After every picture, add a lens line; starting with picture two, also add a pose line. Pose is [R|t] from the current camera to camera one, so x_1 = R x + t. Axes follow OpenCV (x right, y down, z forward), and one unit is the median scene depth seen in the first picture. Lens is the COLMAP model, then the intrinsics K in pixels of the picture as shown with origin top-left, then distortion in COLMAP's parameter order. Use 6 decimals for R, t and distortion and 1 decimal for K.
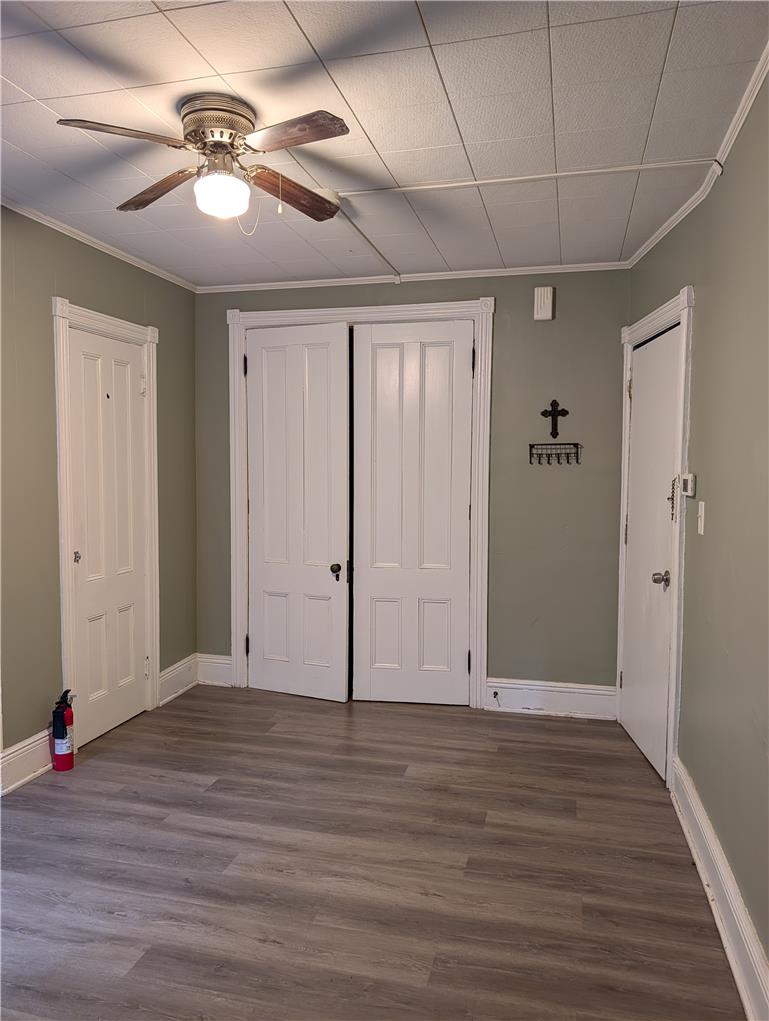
lens RADIAL K [[732.1, 0, 382.8], [0, 732.1, 510.3], [0, 0, 1]] dist [-0.004745, -0.004327]
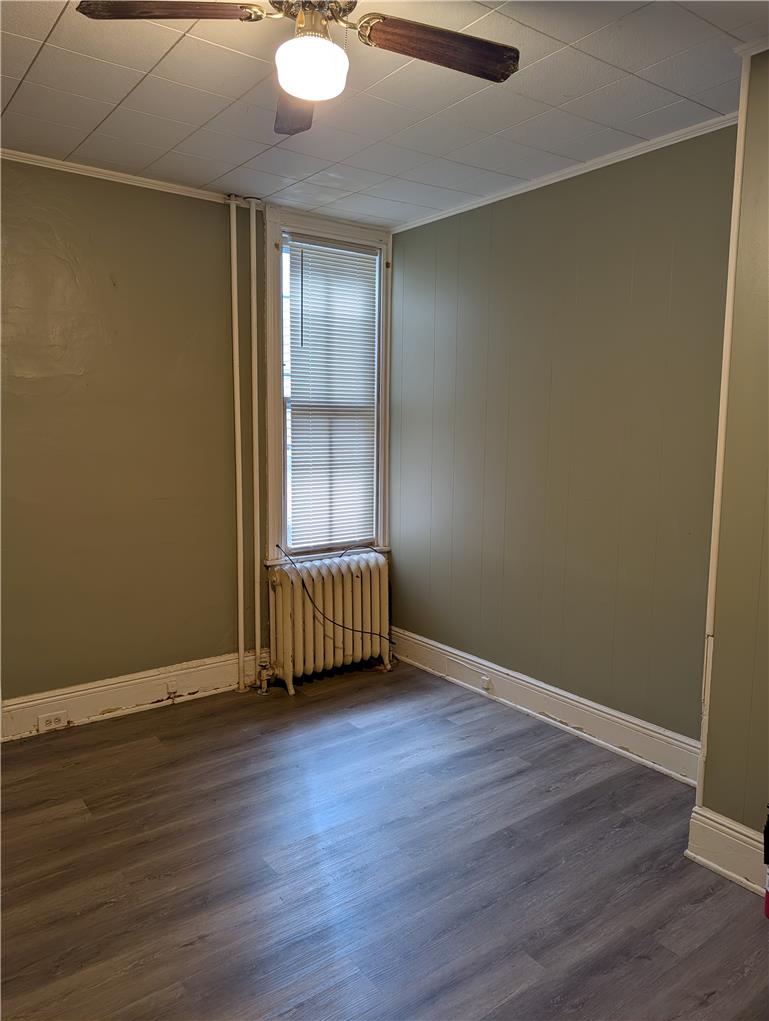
lens RADIAL K [[732.1, 0, 385.0], [0, 732.1, 511.2], [0, 0, 1]] dist [-0.004745, -0.004327]
pose [[-0.626368, 0.076702, -0.775745, 0.365458], [-0.059753, 0.987495, 0.145885, -0.097315], [0.777234, 0.137731, -0.613952, 1.648964]]
